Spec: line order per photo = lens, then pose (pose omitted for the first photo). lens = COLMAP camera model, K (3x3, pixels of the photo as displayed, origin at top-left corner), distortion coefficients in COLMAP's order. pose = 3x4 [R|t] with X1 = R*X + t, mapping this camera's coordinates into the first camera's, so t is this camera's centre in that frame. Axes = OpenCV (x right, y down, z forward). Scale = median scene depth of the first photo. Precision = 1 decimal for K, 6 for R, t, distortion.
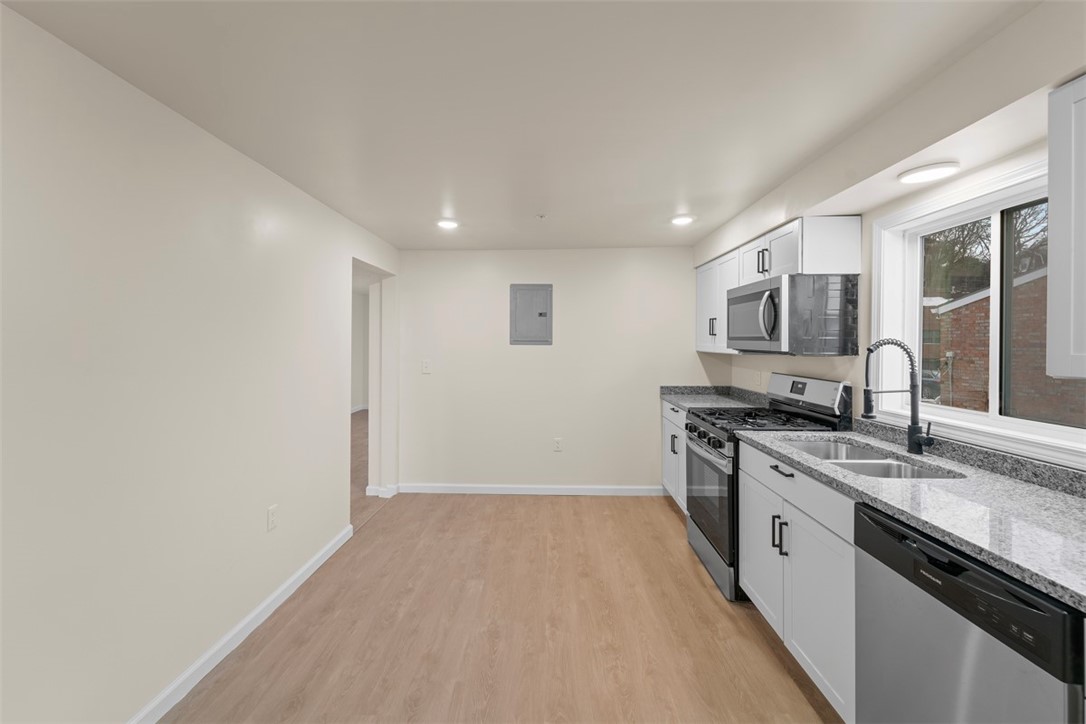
lens RADIAL K [[432.9, 0, 542.8], [0, 432.9, 351.2], [0, 0, 1]] dist [0.001639, -0.001534]
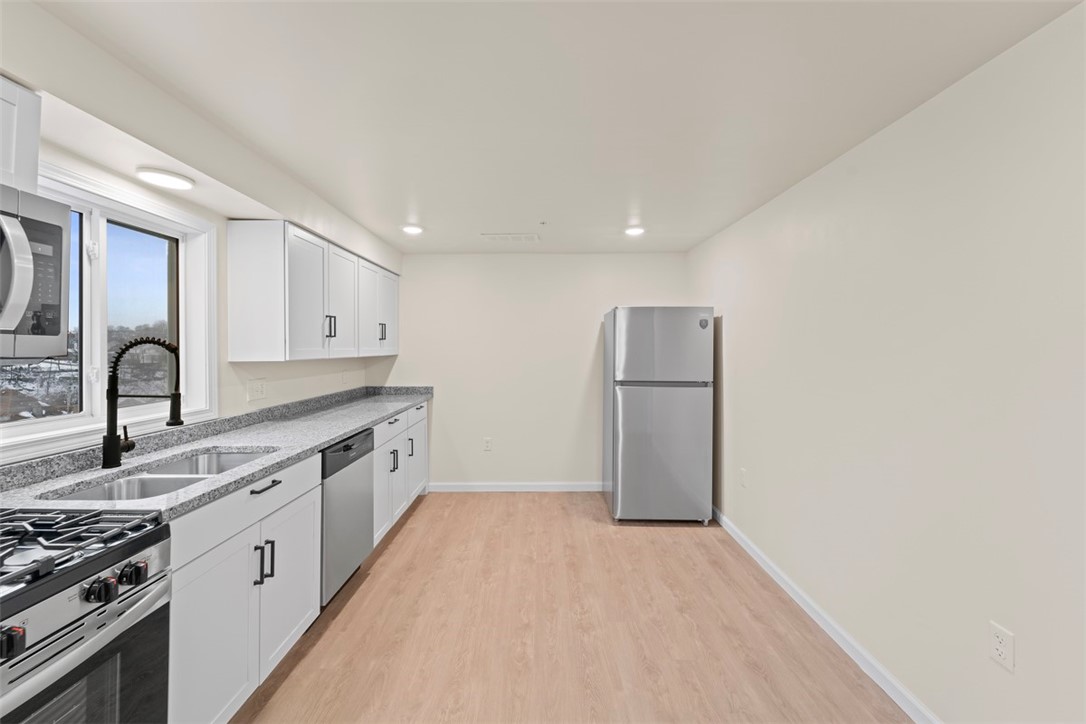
lens RADIAL K [[432.9, 0, 543.1], [0, 432.9, 352.5], [0, 0, 1]] dist [0.001639, -0.001534]
pose [[-0.999661, -0.004865, -0.025593, 0.009980], [-0.005612, 0.999558, 0.029204, -0.028799], [0.025440, 0.029337, -0.999246, 1.967219]]
